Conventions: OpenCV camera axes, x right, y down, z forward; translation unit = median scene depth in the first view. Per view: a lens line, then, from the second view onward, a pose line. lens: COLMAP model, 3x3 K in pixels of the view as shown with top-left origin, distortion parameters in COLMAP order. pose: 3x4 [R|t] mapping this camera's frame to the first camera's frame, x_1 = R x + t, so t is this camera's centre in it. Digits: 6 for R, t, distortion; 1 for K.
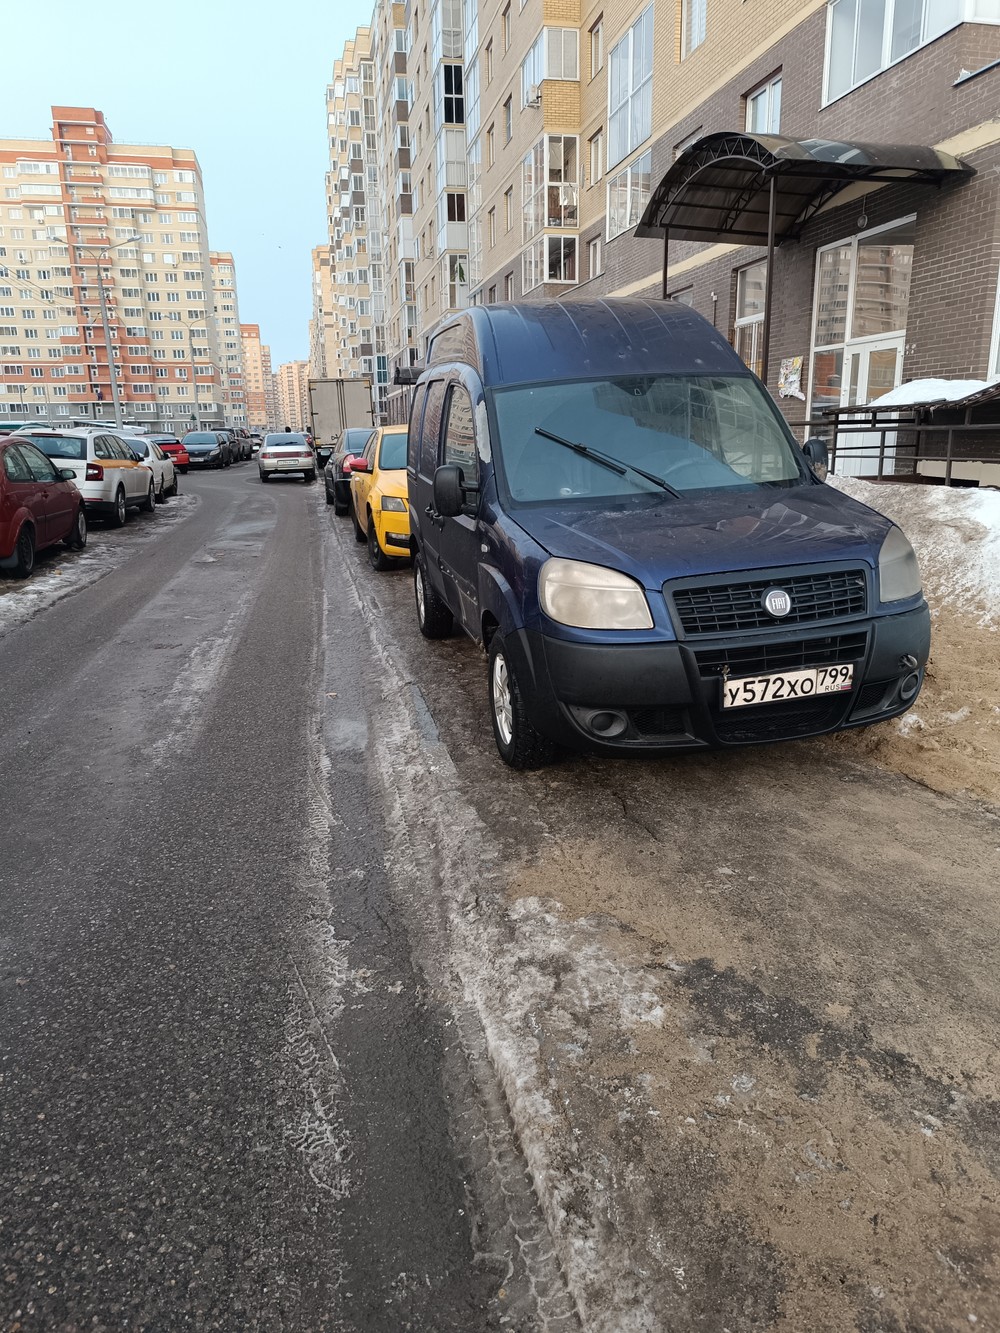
lens RADIAL K [[913.7, 0, 501.7], [0, 913.7, 650.5], [0, 0, 1]] dist [0.003262, -0.021171]
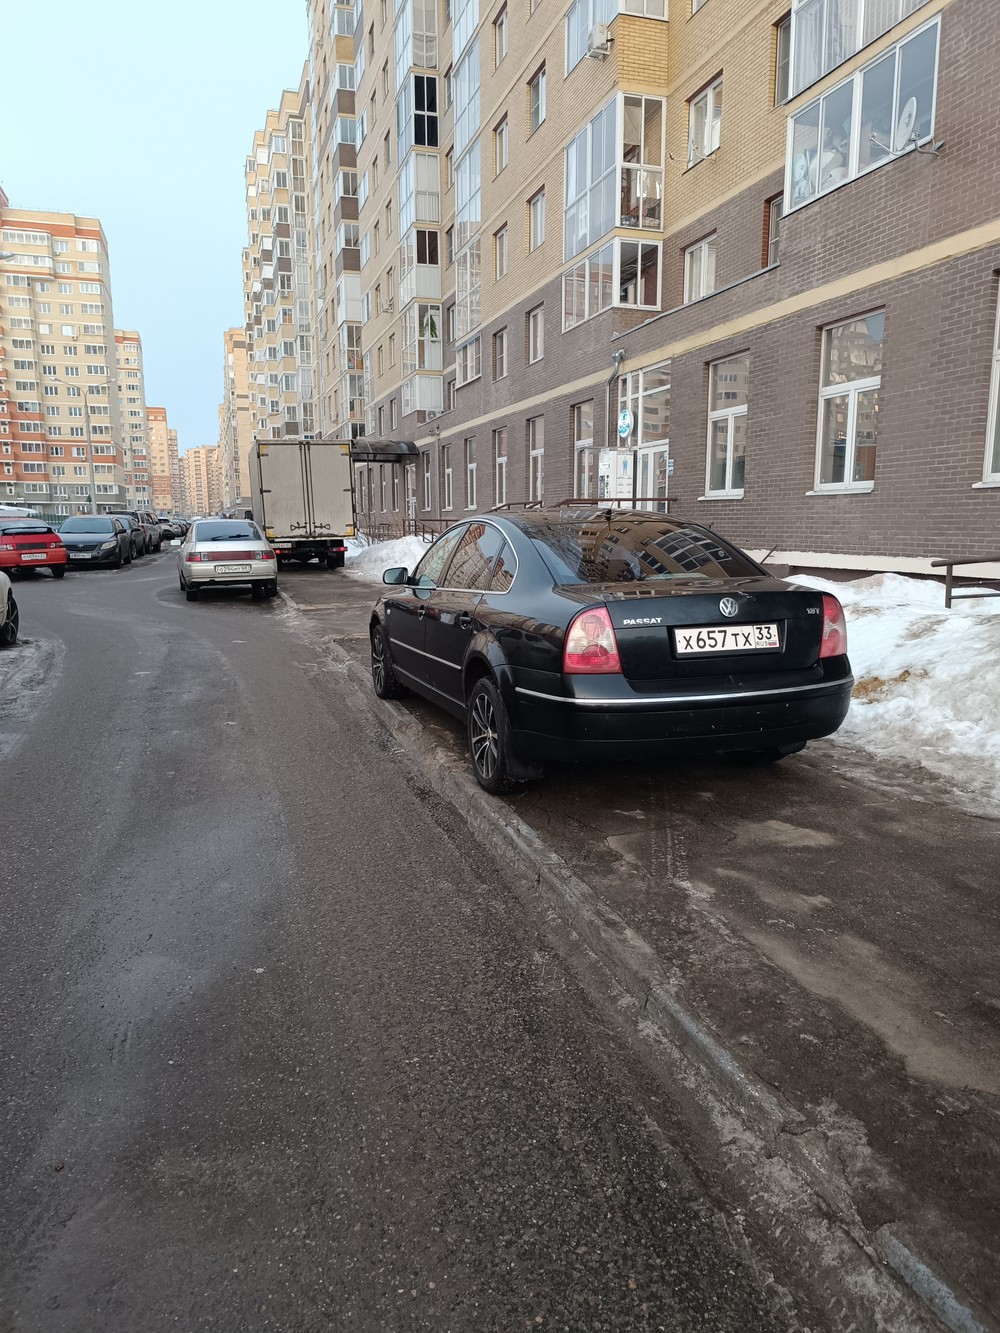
lens RADIAL K [[922.6, 0, 497.2], [0, 922.6, 646.1], [0, 0, 1]] dist [0.043886, -0.049034]
pose [[0.995931, -0.001366, 0.090105, -0.045741], [0.010268, 0.995094, -0.098401, -0.036981], [-0.089528, 0.098926, 0.991059, 0.153817]]
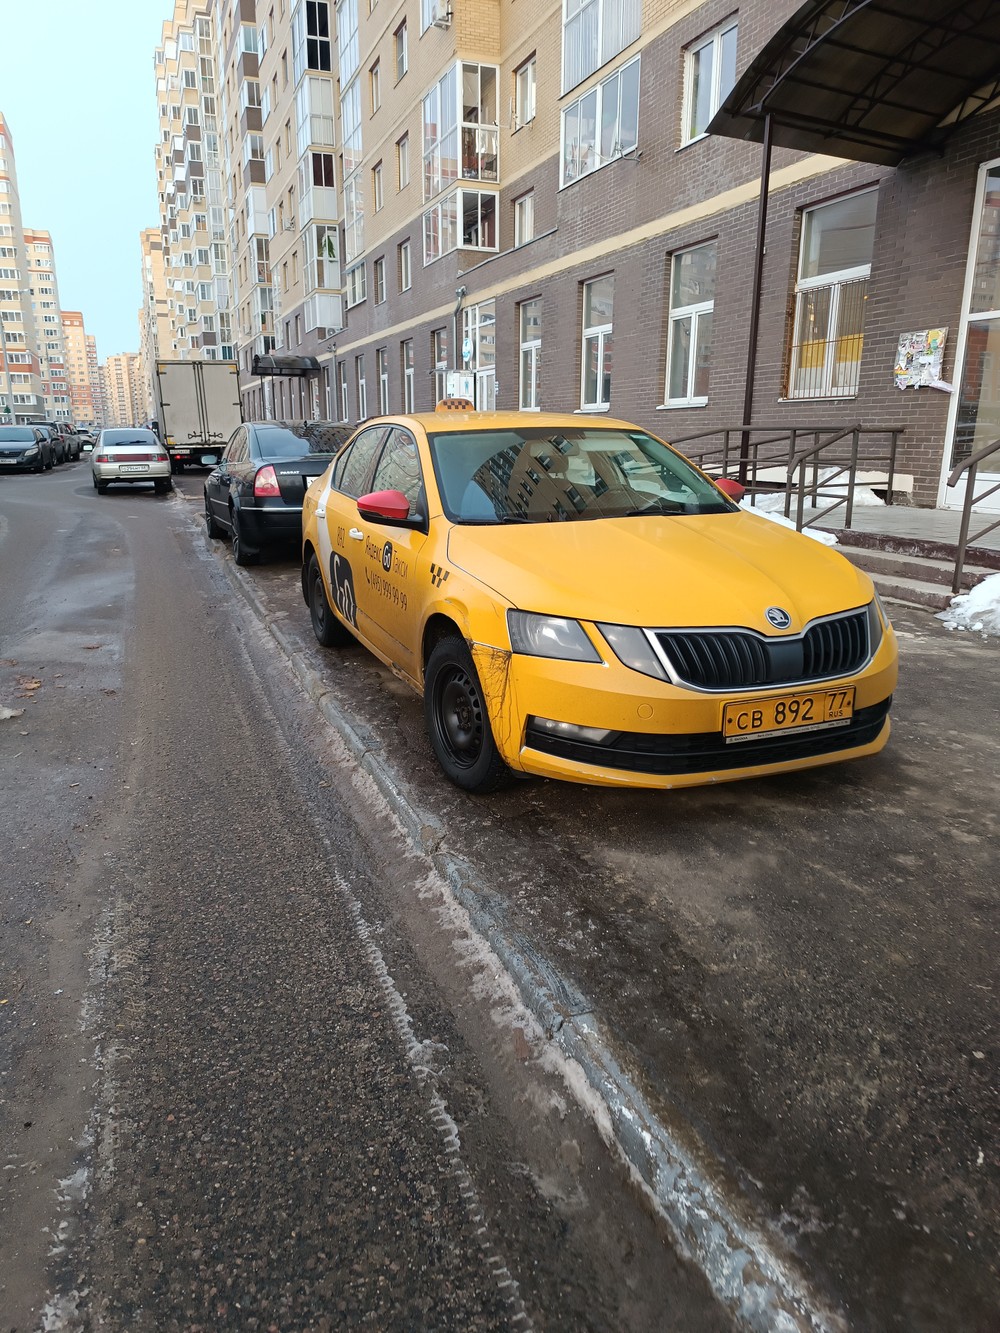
lens RADIAL K [[914.5, 0, 500.0], [0, 914.5, 666.5], [0, 0, 1]] dist [0.009275, -0.022198]
pose [[0.987020, -0.023289, 0.158899, -0.024151], [0.021016, 0.999652, 0.015972, -0.019412], [-0.159215, -0.012426, 0.987166, 0.083087]]
